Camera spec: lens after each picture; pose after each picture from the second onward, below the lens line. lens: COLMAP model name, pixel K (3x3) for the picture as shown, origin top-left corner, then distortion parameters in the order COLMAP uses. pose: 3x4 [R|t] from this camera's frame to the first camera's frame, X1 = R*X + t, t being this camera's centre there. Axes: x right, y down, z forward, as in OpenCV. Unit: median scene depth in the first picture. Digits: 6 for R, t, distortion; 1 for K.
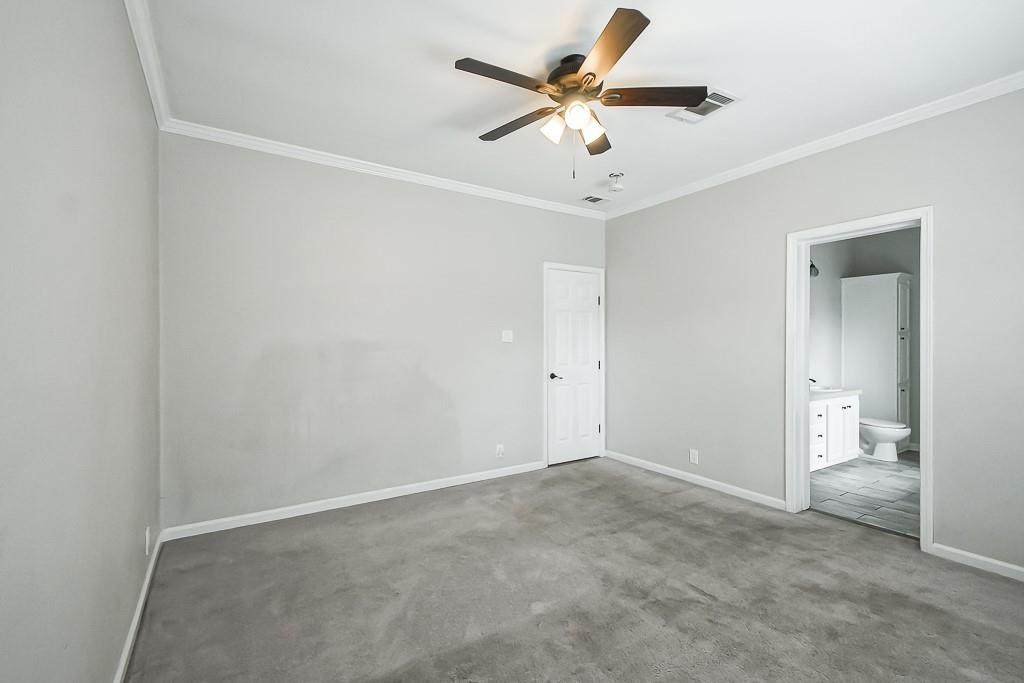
lens RADIAL K [[460.1, 0, 506.9], [0, 460.1, 339.6], [0, 0, 1]] dist [0.025676, -0.016654]
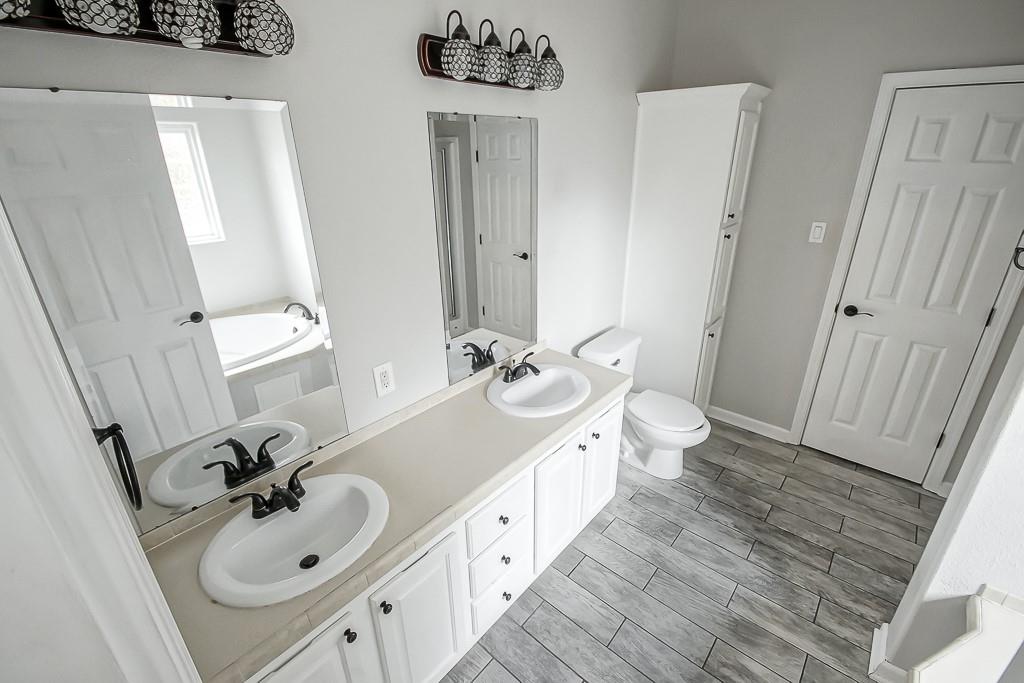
lens RADIAL K [[460.1, 0, 506.9], [0, 460.1, 339.6], [0, 0, 1]] dist [0.025676, -0.016654]
pose [[0.962407, -0.111826, 0.247524, 0.494600], [0.012675, 0.928811, 0.370336, -0.085169], [-0.271316, -0.353277, 0.895312, 0.588092]]
